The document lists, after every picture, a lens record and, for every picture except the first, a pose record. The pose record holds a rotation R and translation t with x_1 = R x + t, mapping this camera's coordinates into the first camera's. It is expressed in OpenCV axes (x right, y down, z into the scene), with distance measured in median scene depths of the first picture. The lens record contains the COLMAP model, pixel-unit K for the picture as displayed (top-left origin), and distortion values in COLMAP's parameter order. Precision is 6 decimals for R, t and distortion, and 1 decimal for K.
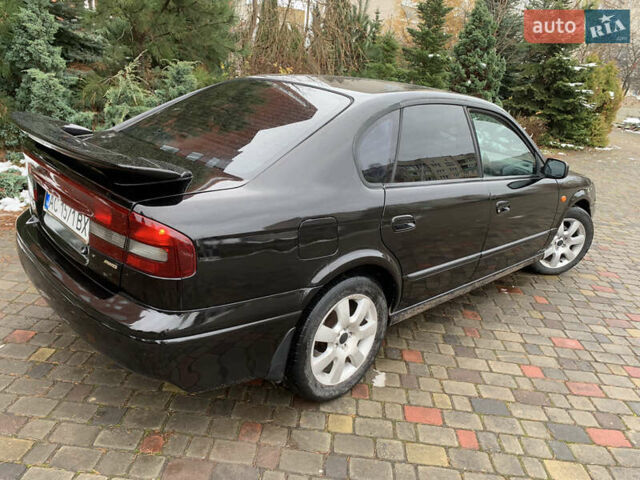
lens RADIAL K [[503.8, 0, 320.0], [0, 503.8, 240.0], [0, 0, 1]] dist [0.025990, -0.009238]
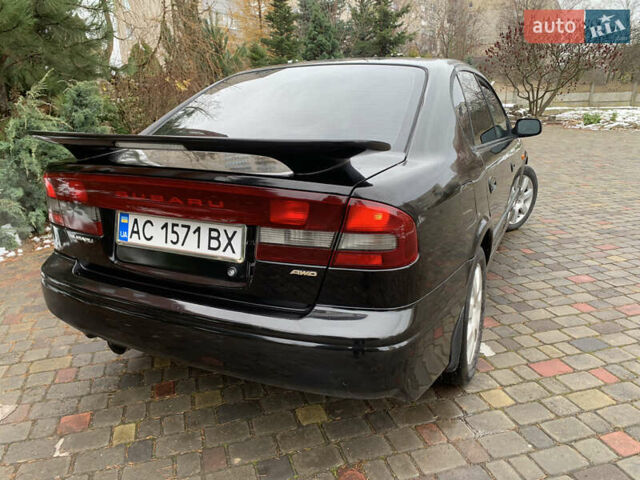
lens RADIAL K [[503.8, 0, 320.0], [0, 503.8, 240.0], [0, 0, 1]] dist [0.025990, -0.009238]
pose [[0.930428, -0.205890, 0.303170, -0.439146], [0.216555, 0.976269, -0.001600, 0.001993], [-0.295647, 0.067141, 0.952935, 0.151043]]
